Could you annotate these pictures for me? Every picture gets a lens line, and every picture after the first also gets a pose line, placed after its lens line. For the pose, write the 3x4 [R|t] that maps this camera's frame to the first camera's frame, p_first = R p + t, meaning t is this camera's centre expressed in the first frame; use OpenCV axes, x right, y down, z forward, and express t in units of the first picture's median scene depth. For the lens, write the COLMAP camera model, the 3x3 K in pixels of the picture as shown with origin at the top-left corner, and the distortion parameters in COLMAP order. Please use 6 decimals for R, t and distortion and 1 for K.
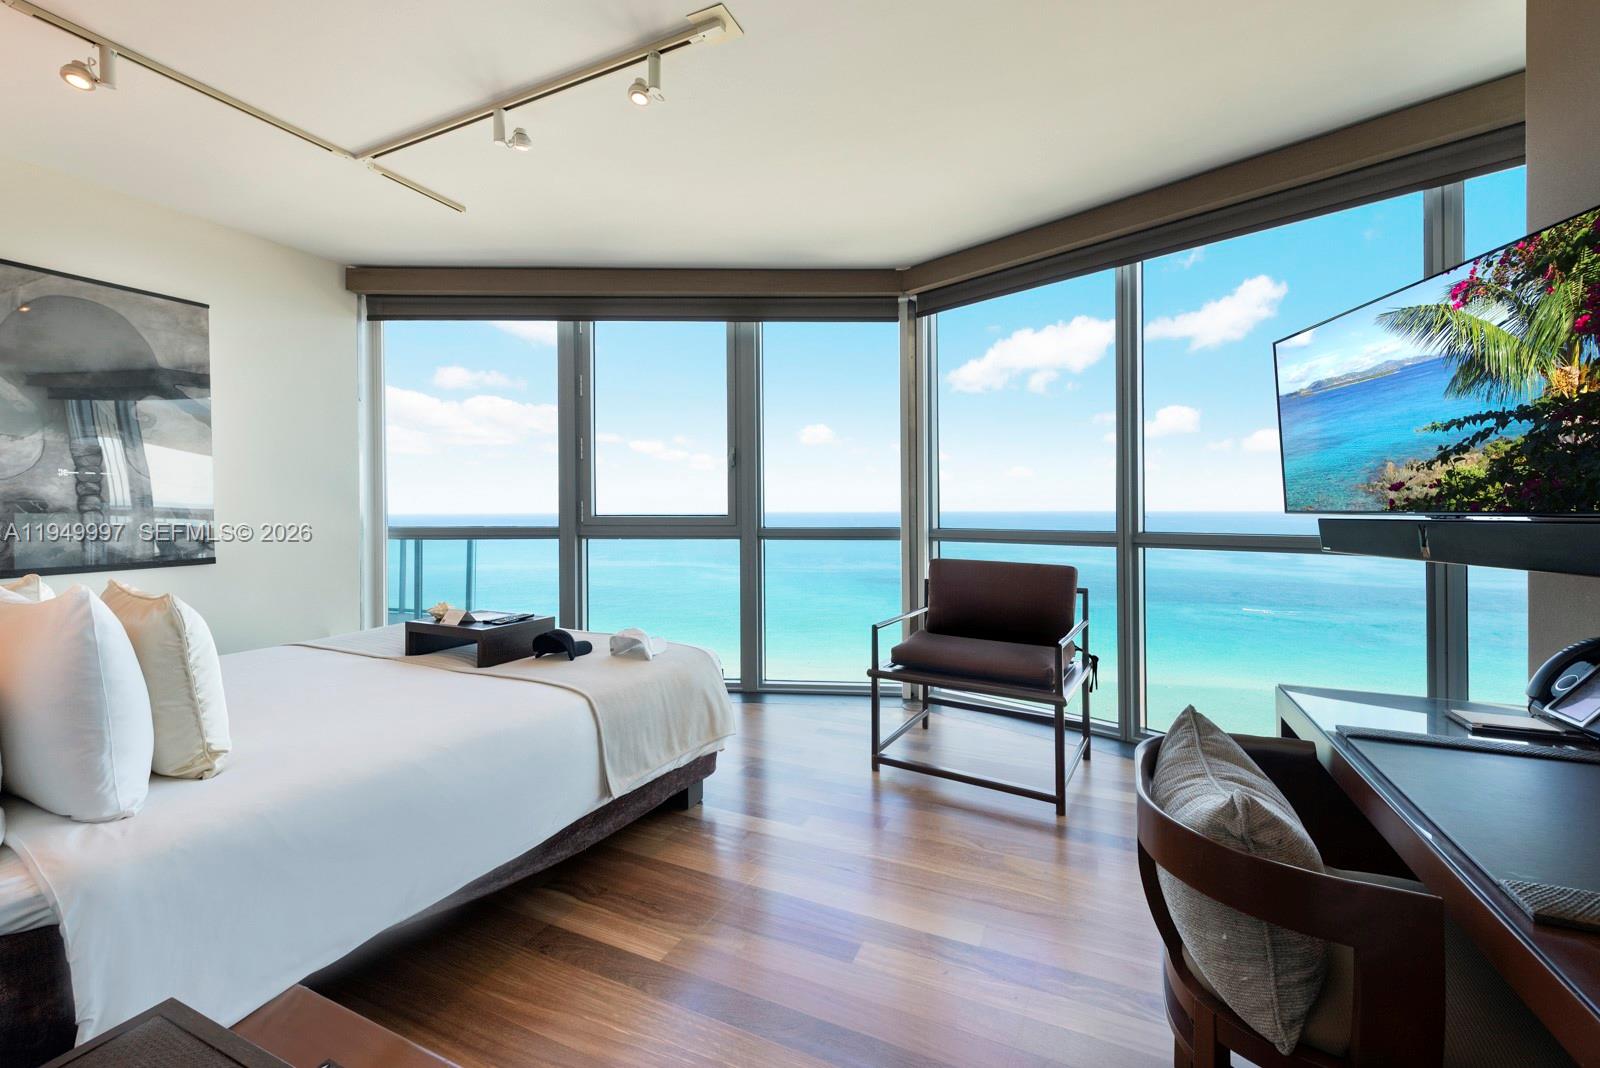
lens RADIAL K [[642.8, 0, 819.5], [0, 642.8, 524.0], [0, 0, 1]] dist [0.029792, -0.006293]
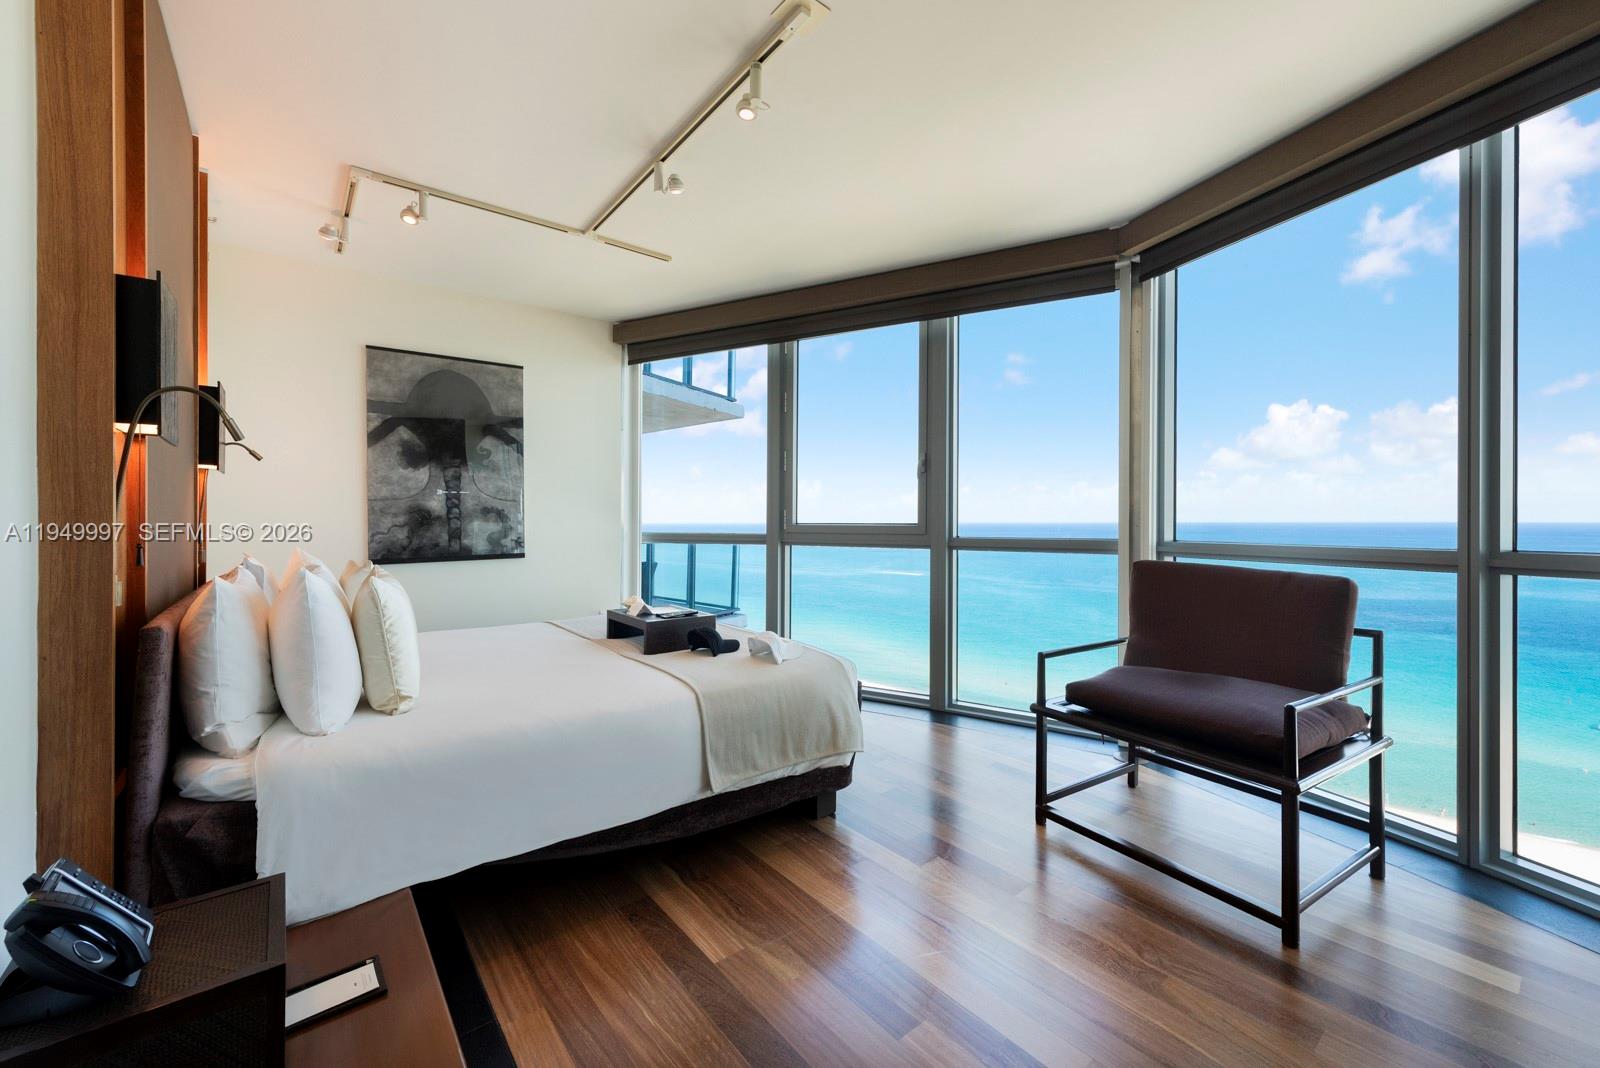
lens RADIAL K [[633.4, 0, 785.4], [0, 633.4, 532.8], [0, 0, 1]] dist [0.026971, -0.005252]
pose [[0.885398, 0.010428, -0.464717, 0.186264], [-0.011142, 0.999937, 0.001209, 0.001774], [0.464701, 0.004107, 0.885458, 0.104472]]
